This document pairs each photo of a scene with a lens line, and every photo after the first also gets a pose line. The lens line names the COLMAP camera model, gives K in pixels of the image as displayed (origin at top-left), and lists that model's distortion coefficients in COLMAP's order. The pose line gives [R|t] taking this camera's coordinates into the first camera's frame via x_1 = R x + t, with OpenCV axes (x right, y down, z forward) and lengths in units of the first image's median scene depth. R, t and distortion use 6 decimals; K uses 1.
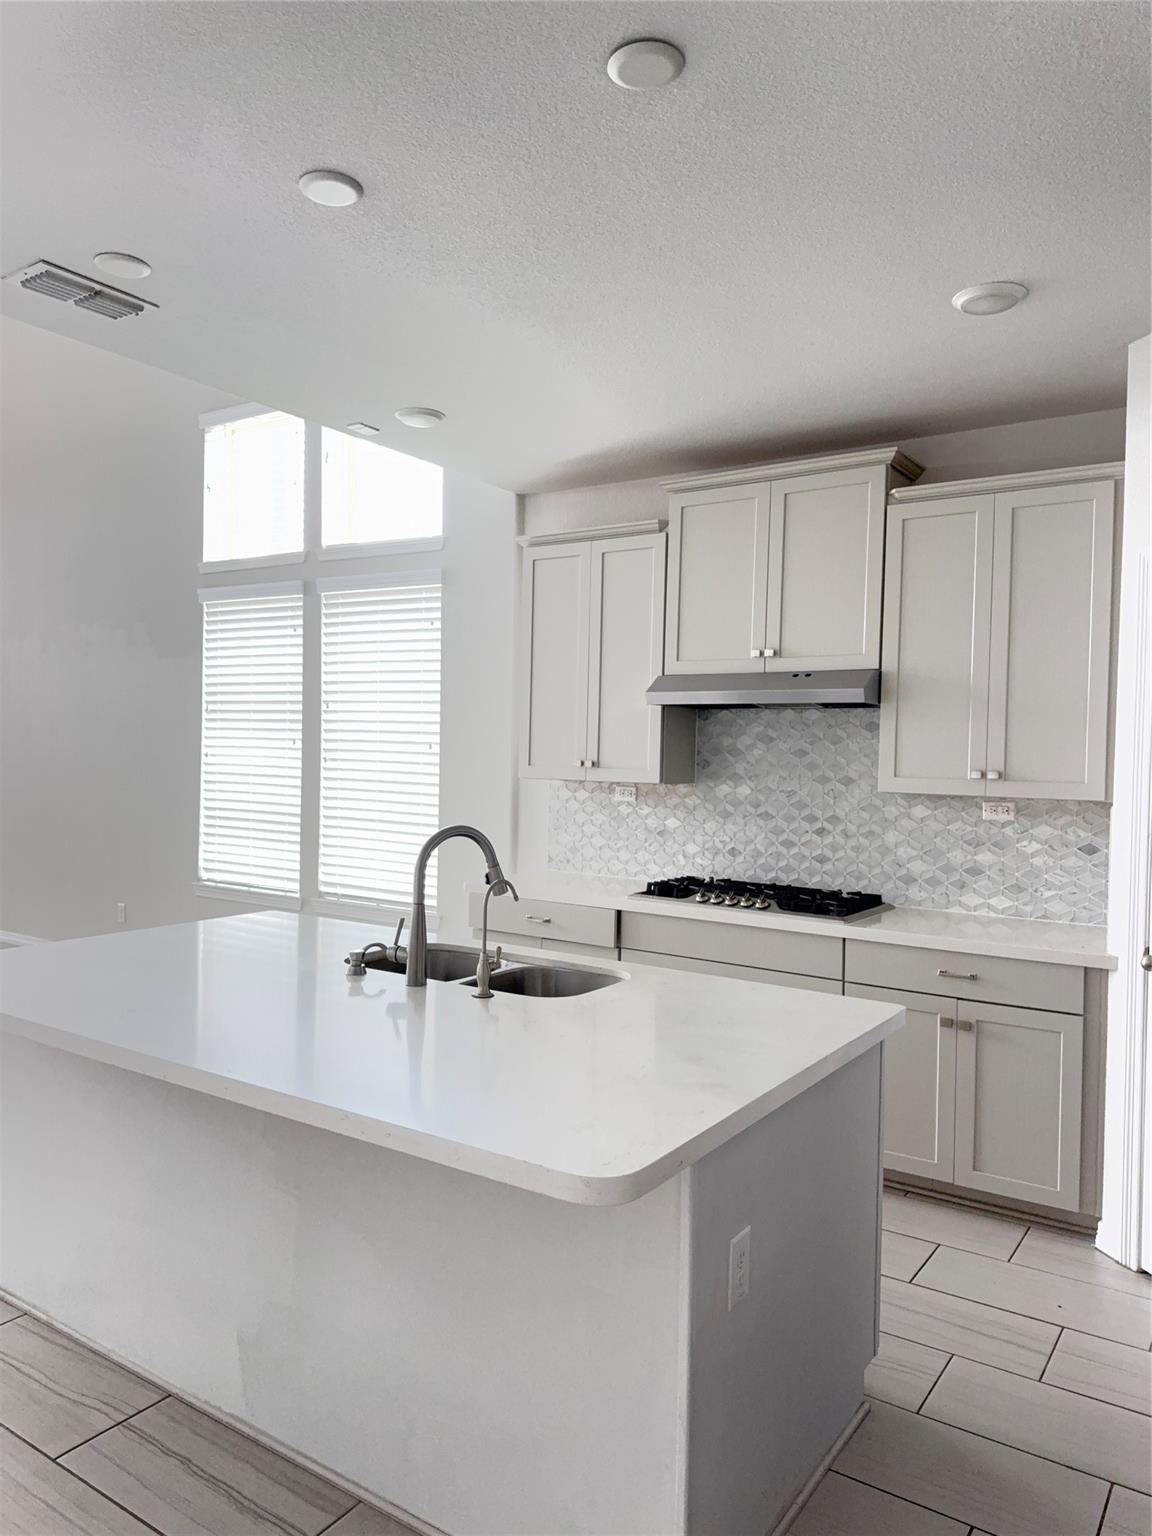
lens RADIAL K [[1076.5, 0, 581.2], [0, 1076.5, 770.6], [0, 0, 1]] dist [0.101572, -0.005073]
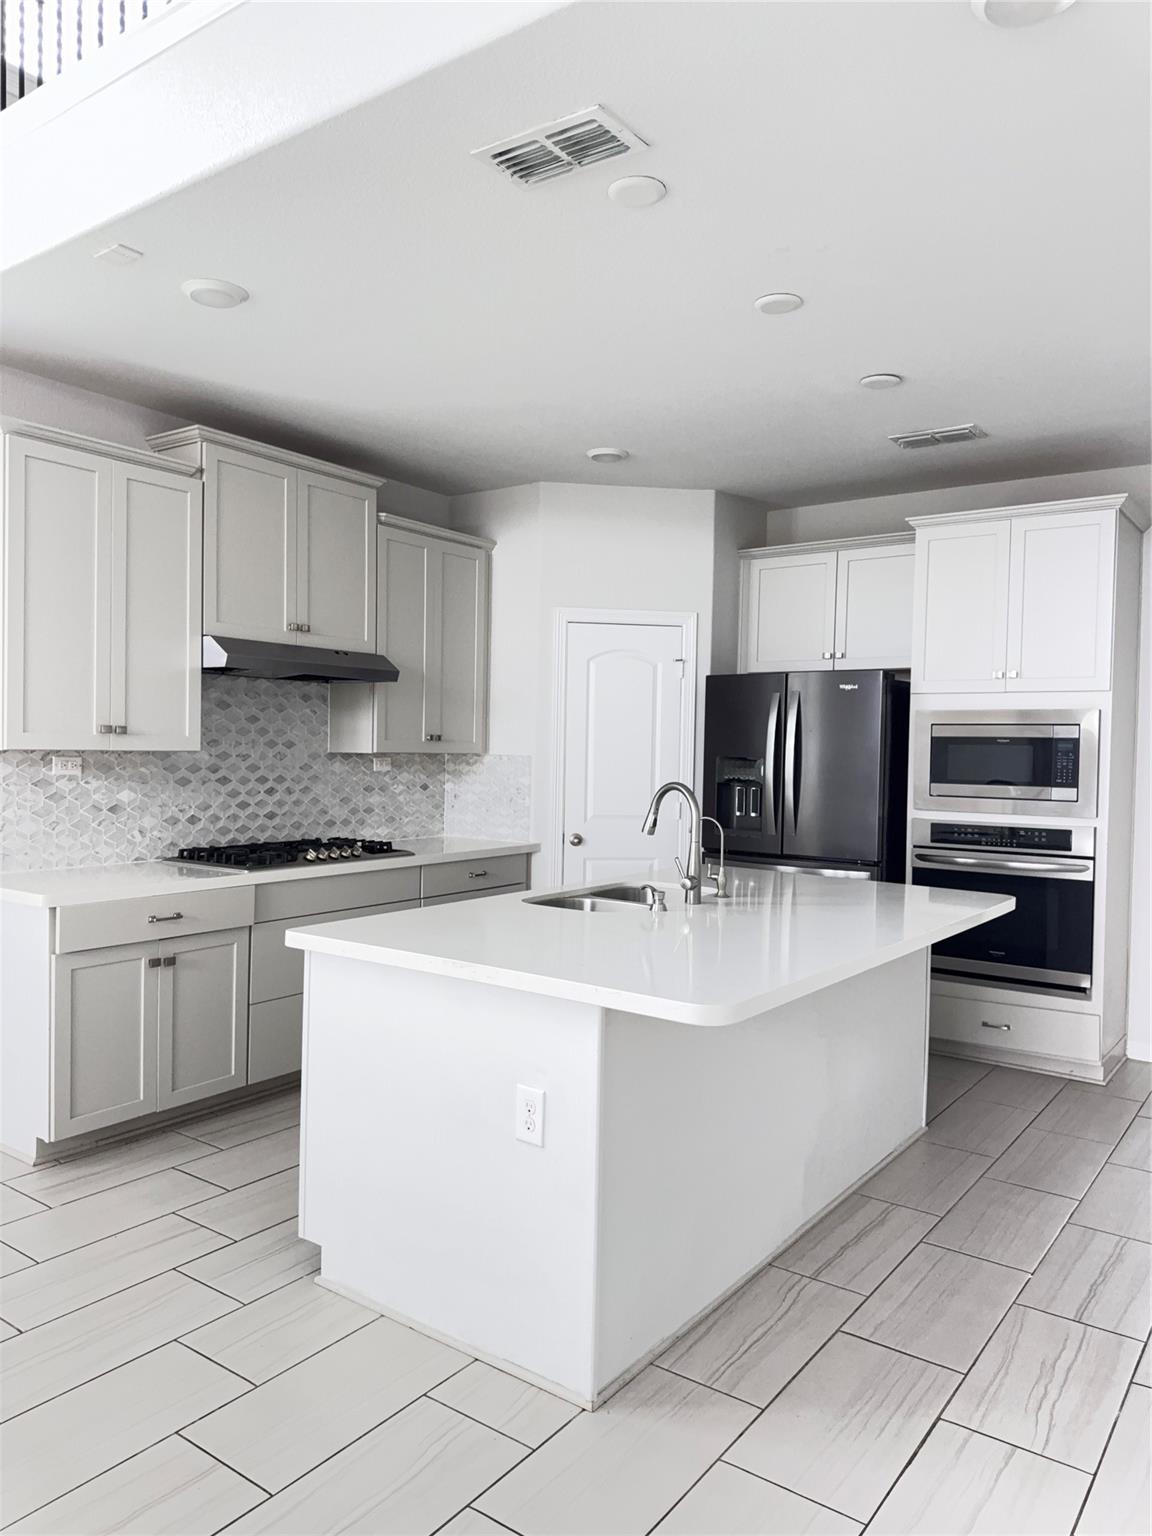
lens RADIAL K [[1076.5, 0, 547.9], [0, 1076.5, 761.8], [0, 0, 1]] dist [0.101572, -0.005073]
pose [[0.036545, -0.035556, 0.998699, -0.863982], [-0.001984, 0.999362, 0.035653, -0.012975], [-0.999330, -0.003284, 0.036451, 0.673910]]
